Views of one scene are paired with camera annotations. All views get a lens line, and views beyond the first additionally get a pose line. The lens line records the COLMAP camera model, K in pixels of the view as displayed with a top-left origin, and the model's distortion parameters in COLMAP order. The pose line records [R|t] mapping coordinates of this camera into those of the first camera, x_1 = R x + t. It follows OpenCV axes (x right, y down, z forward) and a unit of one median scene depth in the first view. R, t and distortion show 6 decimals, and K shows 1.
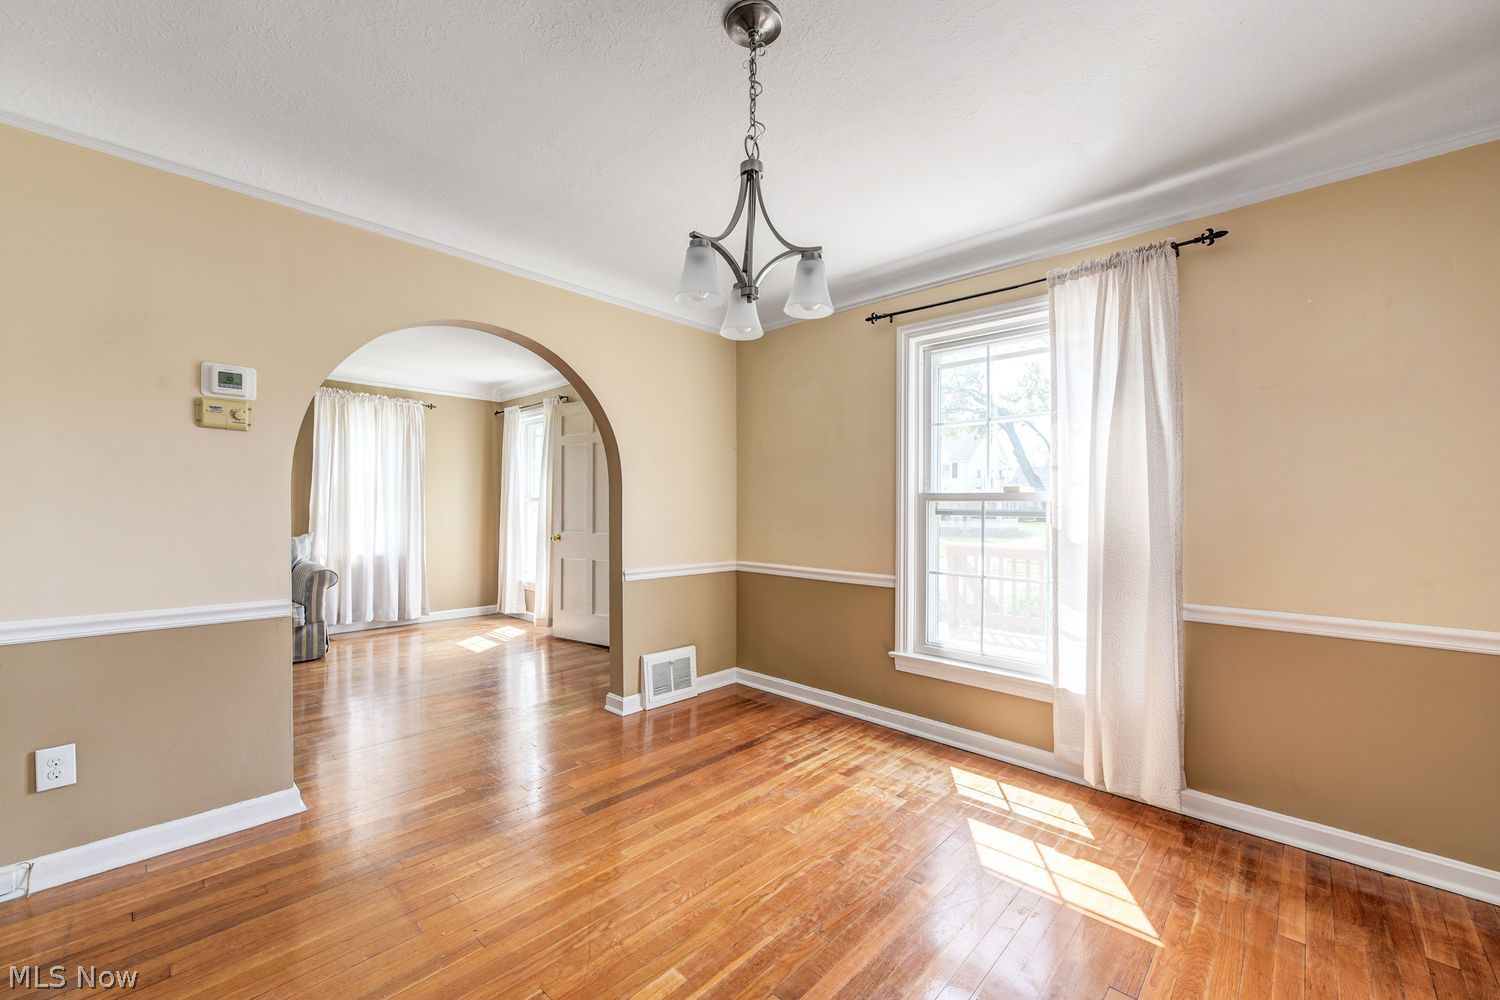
lens RADIAL K [[594.4, 0, 743.0], [0, 594.4, 503.8], [0, 0, 1]] dist [-0.002778, -0.000348]
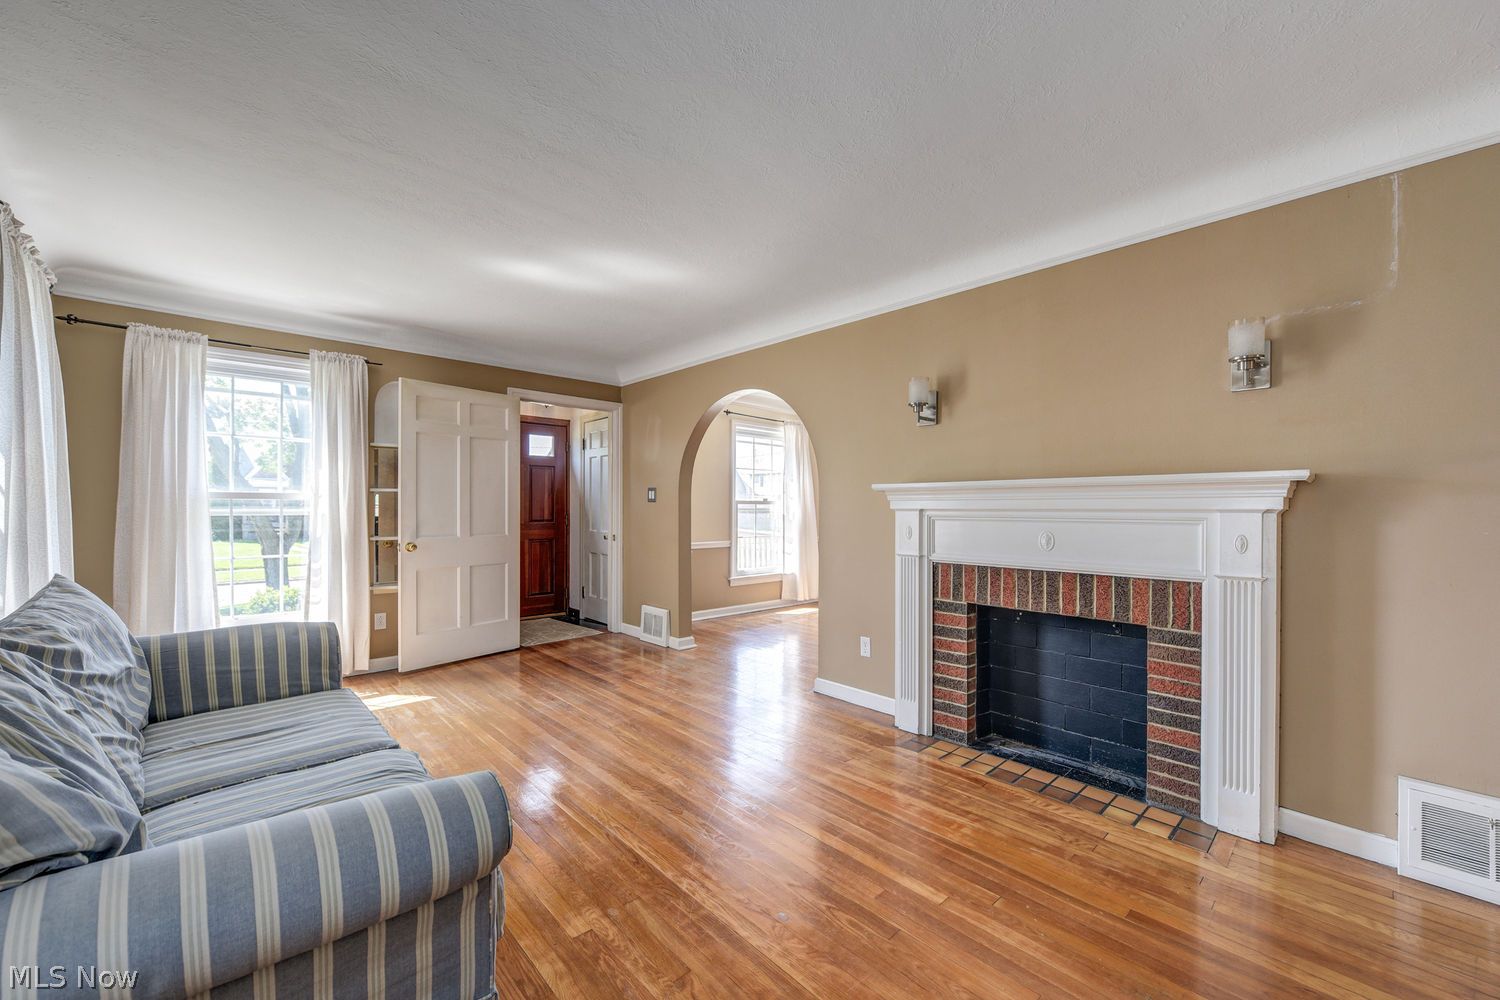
lens RADIAL K [[594.4, 0, 755.7], [0, 594.4, 507.9], [0, 0, 1]] dist [-0.002778, -0.000348]
pose [[0.049153, -0.007563, 0.998763, -1.988429], [-0.009074, 0.999927, 0.008019, -0.009871], [-0.998750, -0.009457, 0.049081, 0.911052]]
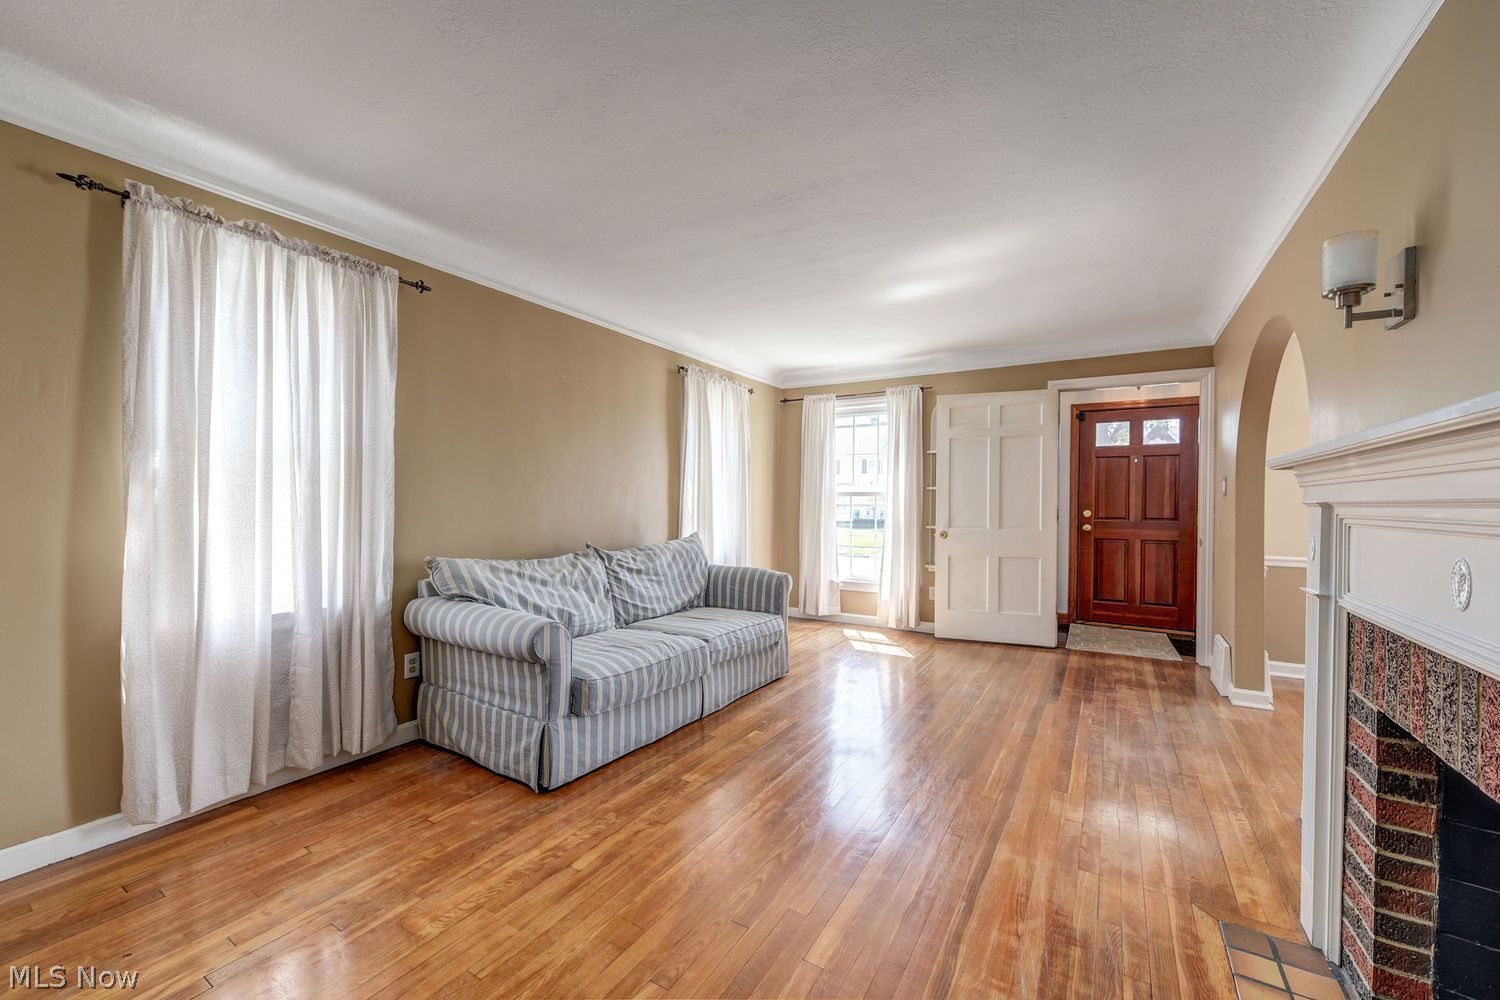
lens RADIAL K [[594.4, 0, 740.1], [0, 594.4, 505.1], [0, 0, 1]] dist [-0.002778, -0.000348]
pose [[0.978264, -0.001155, 0.207358, -1.523593], [-0.001757, 0.999902, 0.013858, -0.006298], [-0.207354, -0.013921, 0.978167, 0.236914]]
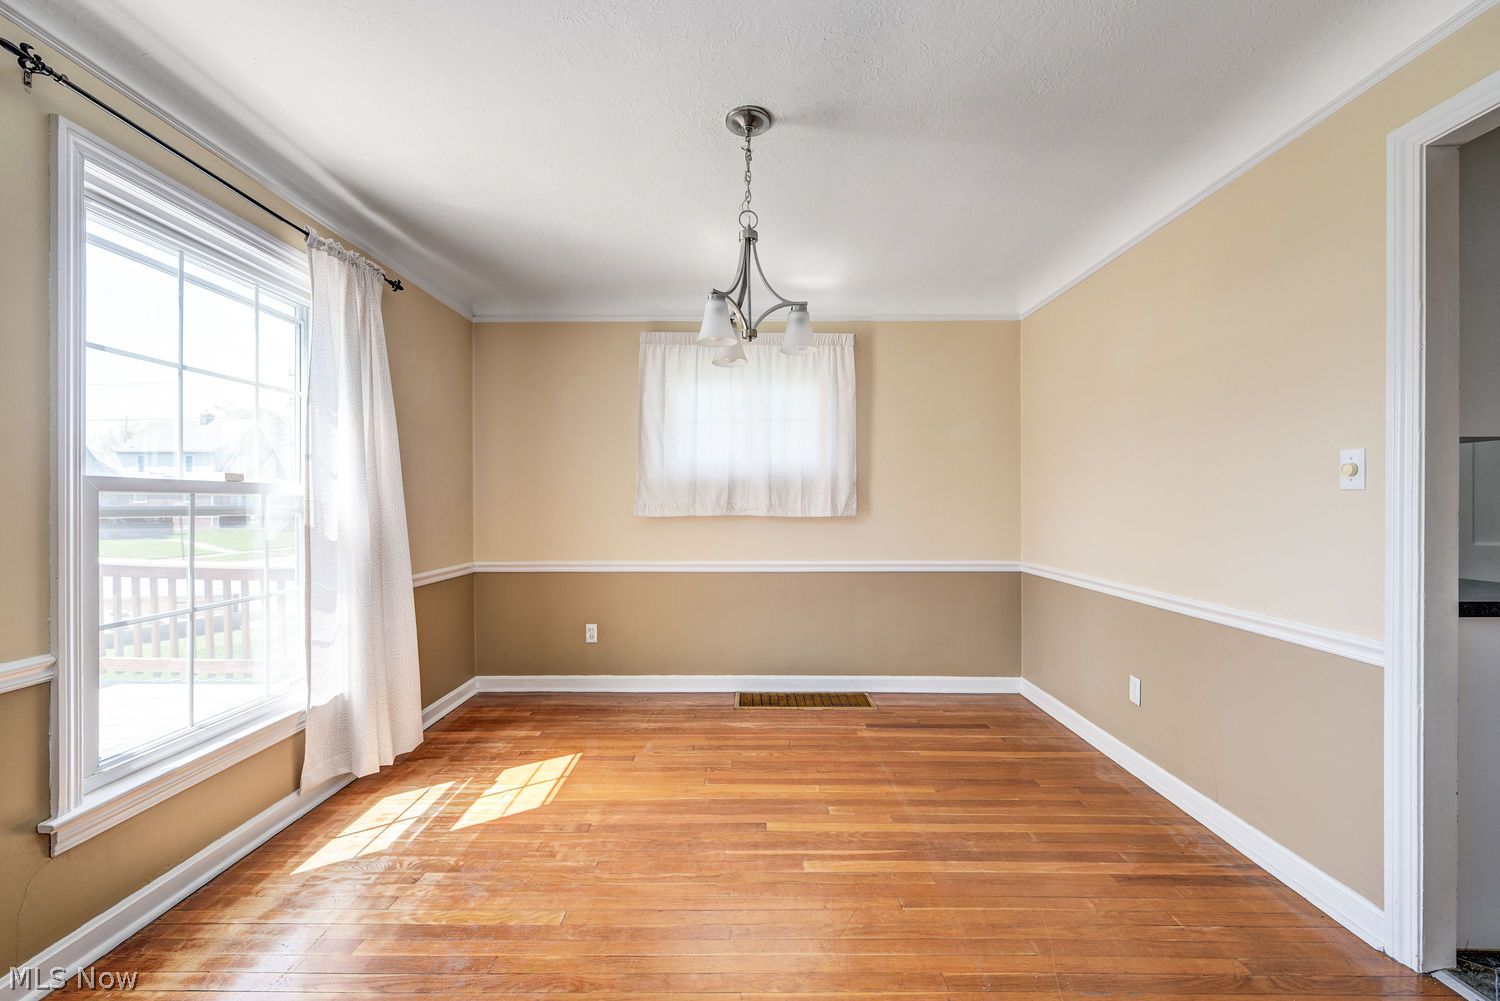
lens RADIAL K [[594.4, 0, 751.1], [0, 594.4, 501.1], [0, 0, 1]] dist [-0.002778, -0.000348]
pose [[-0.693283, -0.003988, 0.720654, -0.499092], [-0.005707, 0.999984, 0.000044, 0.000629], [-0.720643, -0.004083, -0.693295, 1.038586]]
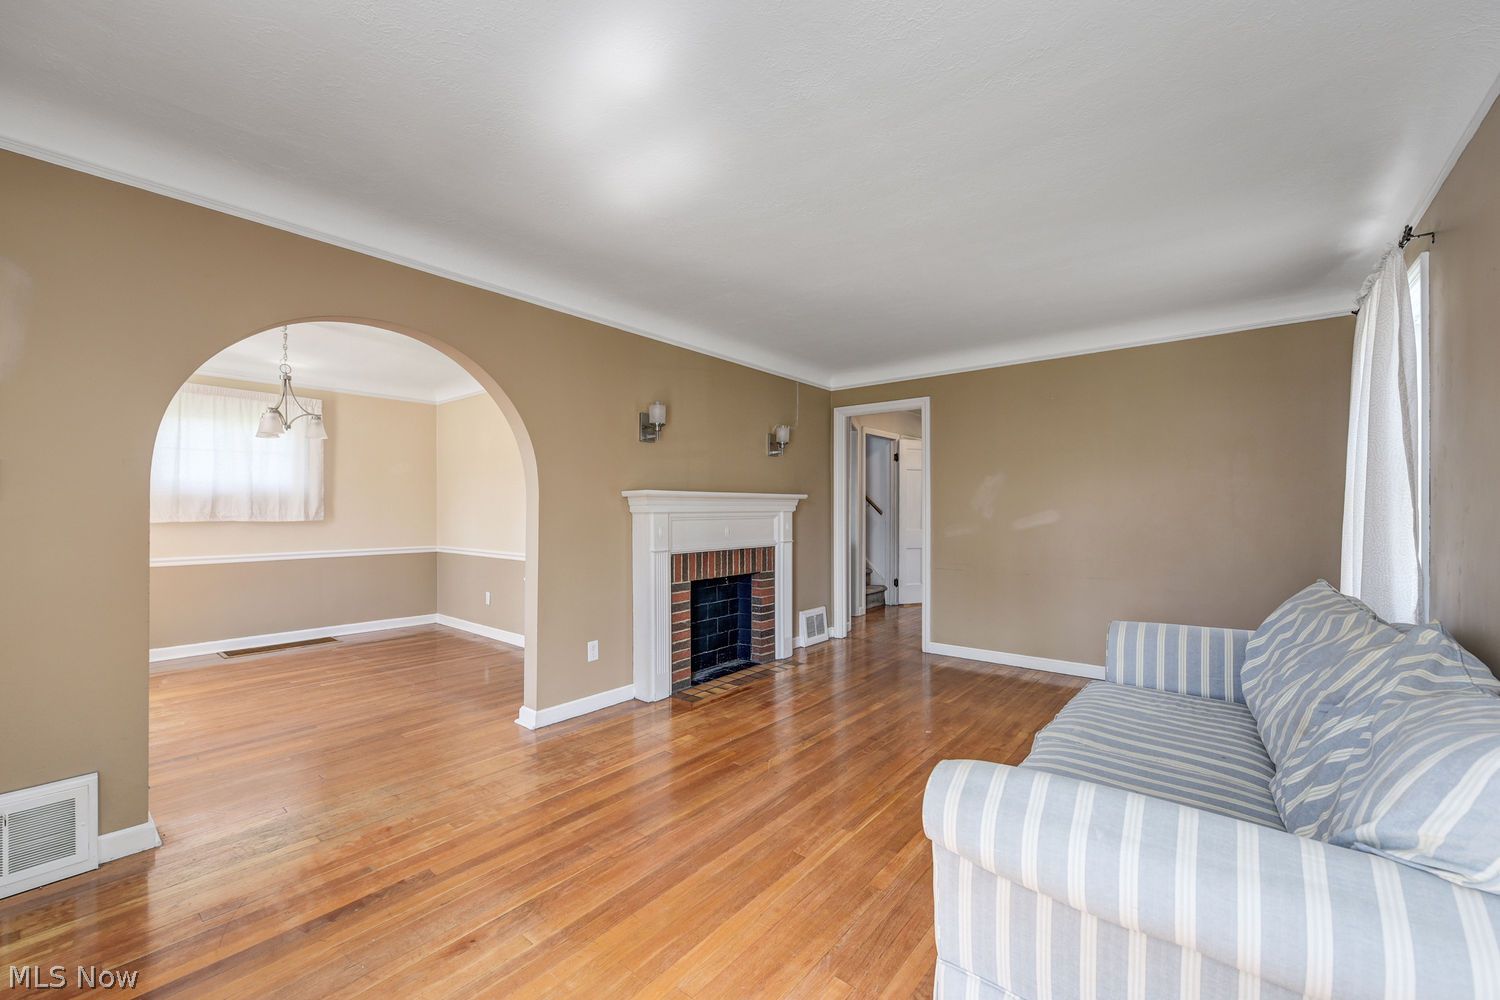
lens RADIAL K [[594.4, 0, 740.4], [0, 594.4, 506.3], [0, 0, 1]] dist [-0.002778, -0.000348]
pose [[-0.997487, -0.006183, -0.070582, -0.949369], [-0.005444, 0.999928, -0.010660, -0.001918], [0.070643, -0.010249, -0.997449, 2.010177]]
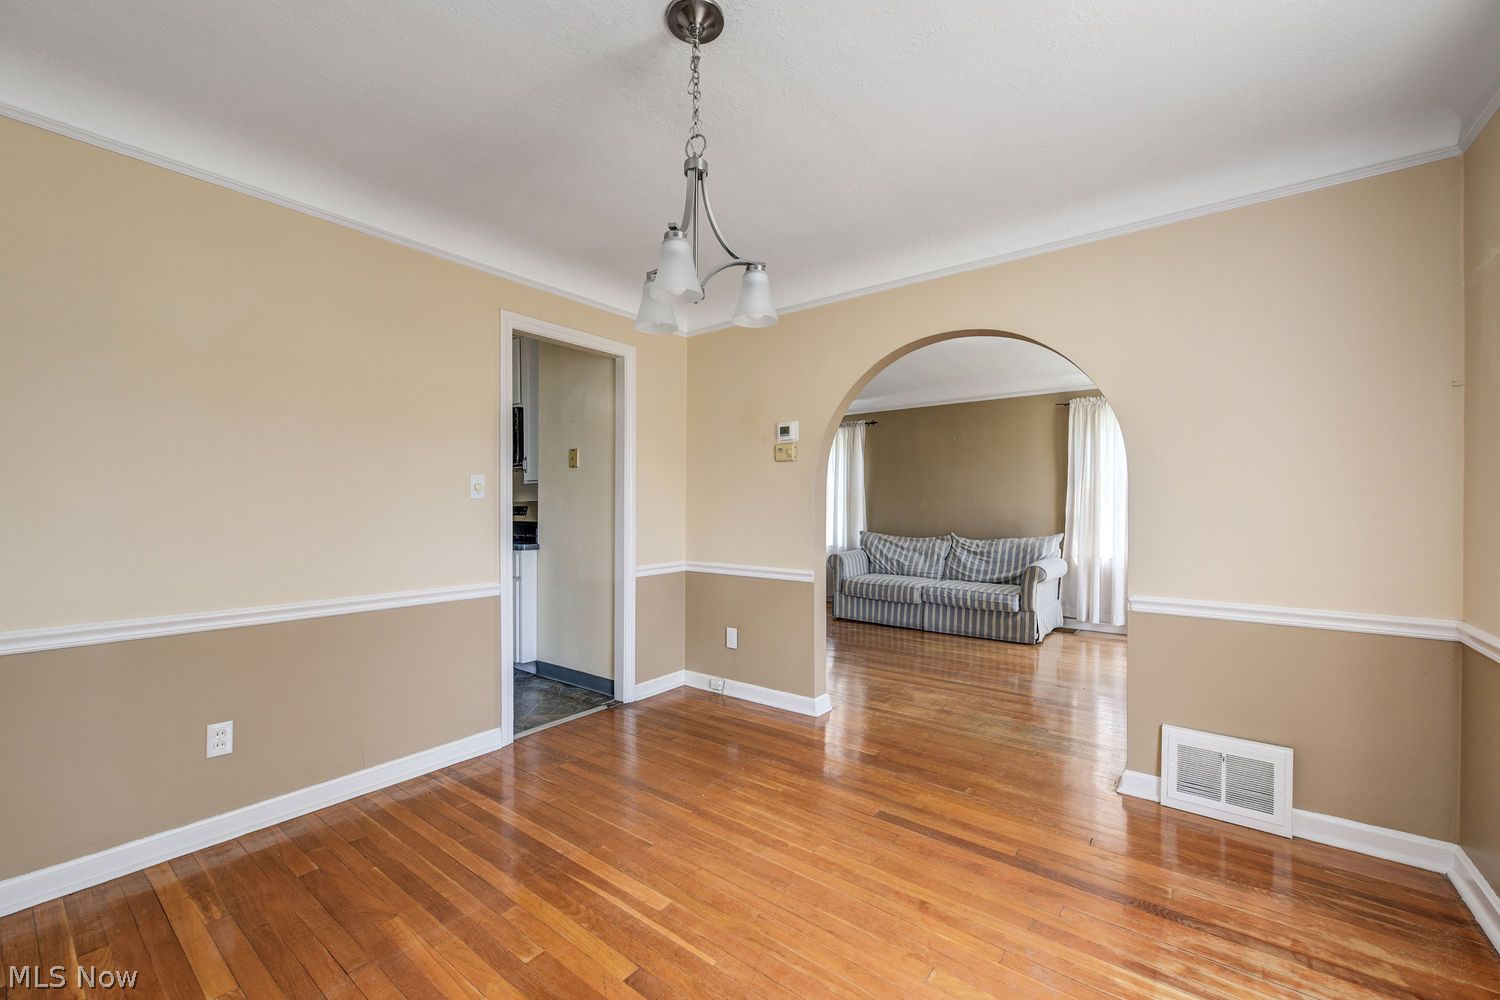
lens RADIAL K [[594.4, 0, 748.2], [0, 594.4, 514.5], [0, 0, 1]] dist [-0.002778, -0.000348]
pose [[0.105645, 0.005129, -0.994391, 0.562420], [0.004433, 0.999974, 0.005628, 0.007813], [0.994394, -0.005003, 0.105619, 0.546435]]
